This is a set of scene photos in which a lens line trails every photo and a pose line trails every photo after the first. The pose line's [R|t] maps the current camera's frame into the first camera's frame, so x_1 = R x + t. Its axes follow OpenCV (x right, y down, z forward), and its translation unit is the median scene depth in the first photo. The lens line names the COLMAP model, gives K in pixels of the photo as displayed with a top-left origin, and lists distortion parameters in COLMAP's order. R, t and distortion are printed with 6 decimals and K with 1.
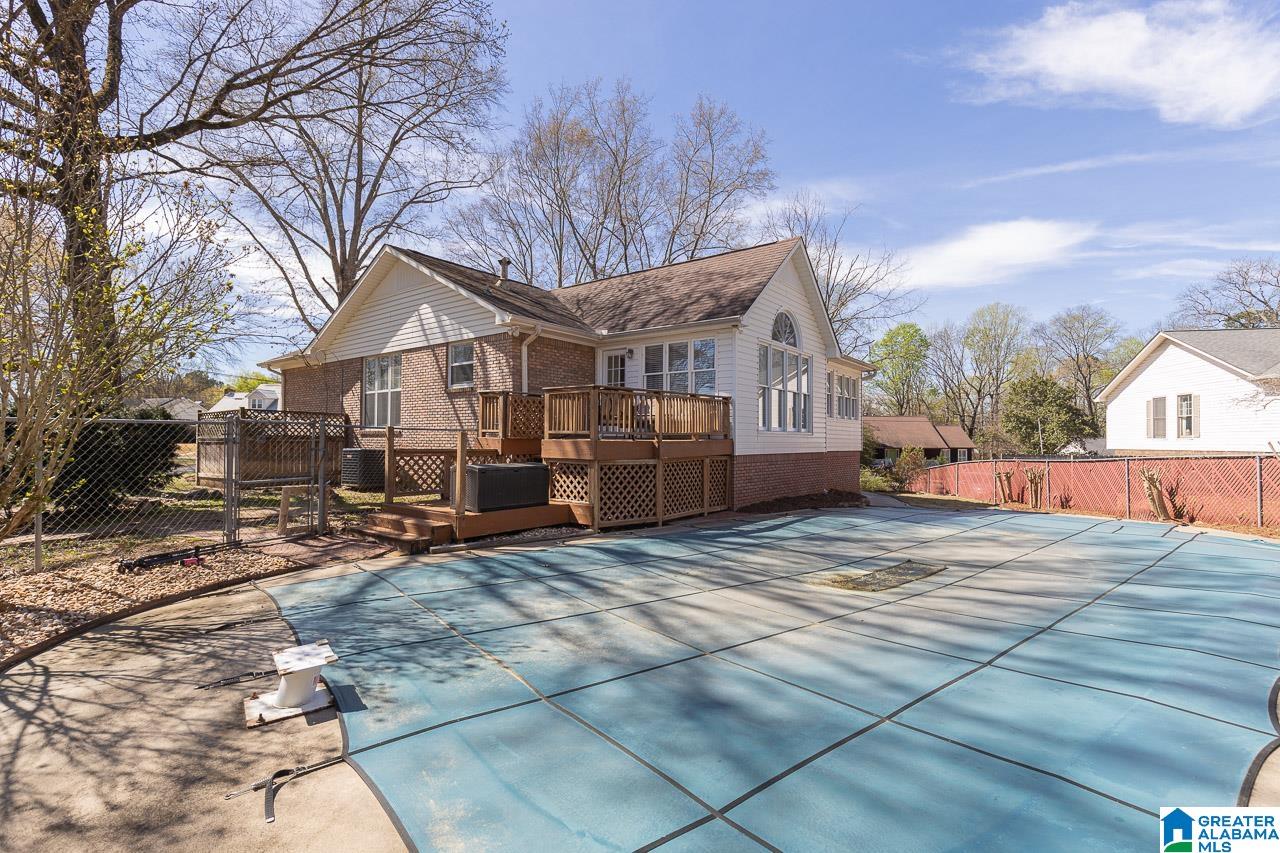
lens RADIAL K [[584.8, 0, 640.0], [0, 584.8, 426.5], [0, 0, 1]] dist [0.000457, 0.000814]
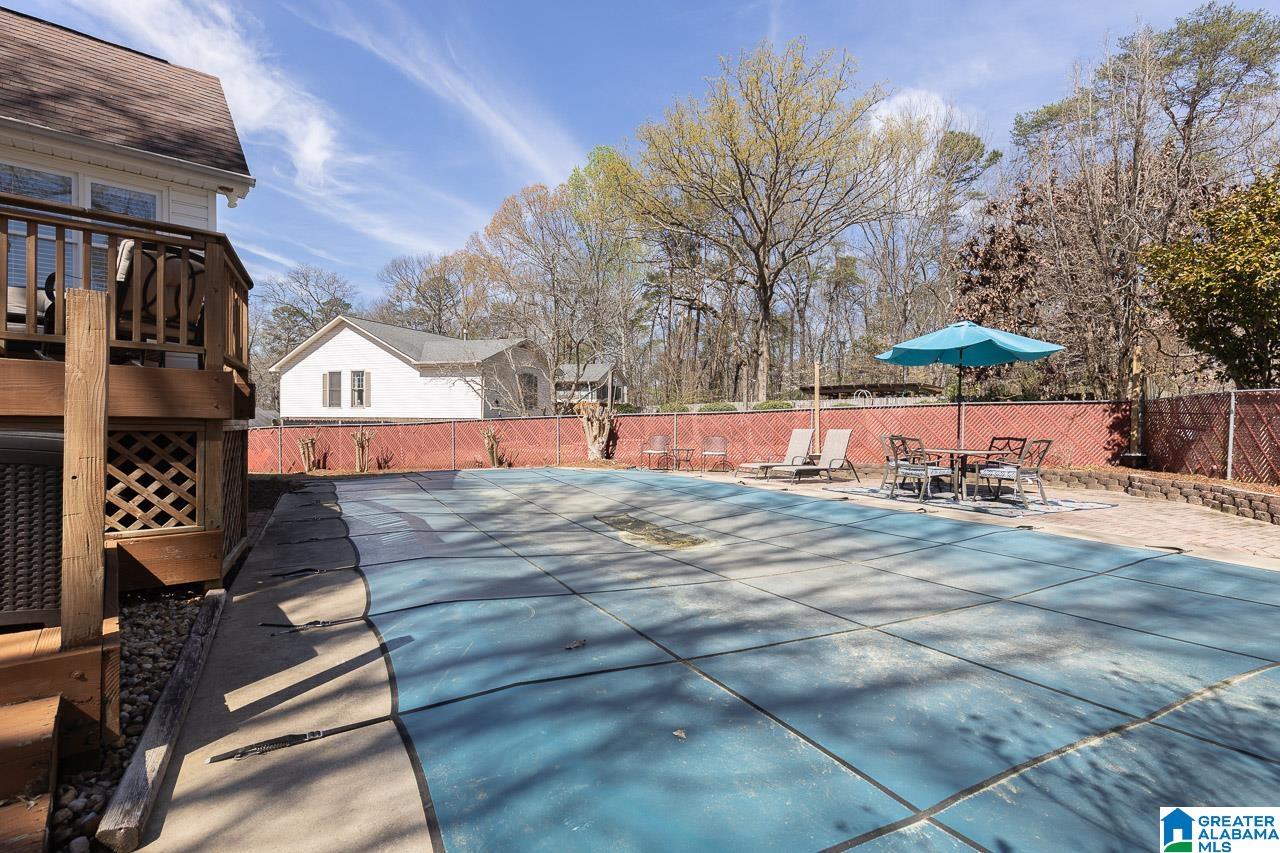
lens RADIAL K [[584.8, 0, 640.0], [0, 584.8, 426.5], [0, 0, 1]] dist [0.000457, 0.000814]
pose [[0.186986, -0.012472, 0.982283, -0.861897], [-0.036993, 0.999121, 0.019727, 0.088079], [-0.981666, -0.040026, 0.186361, 1.281038]]
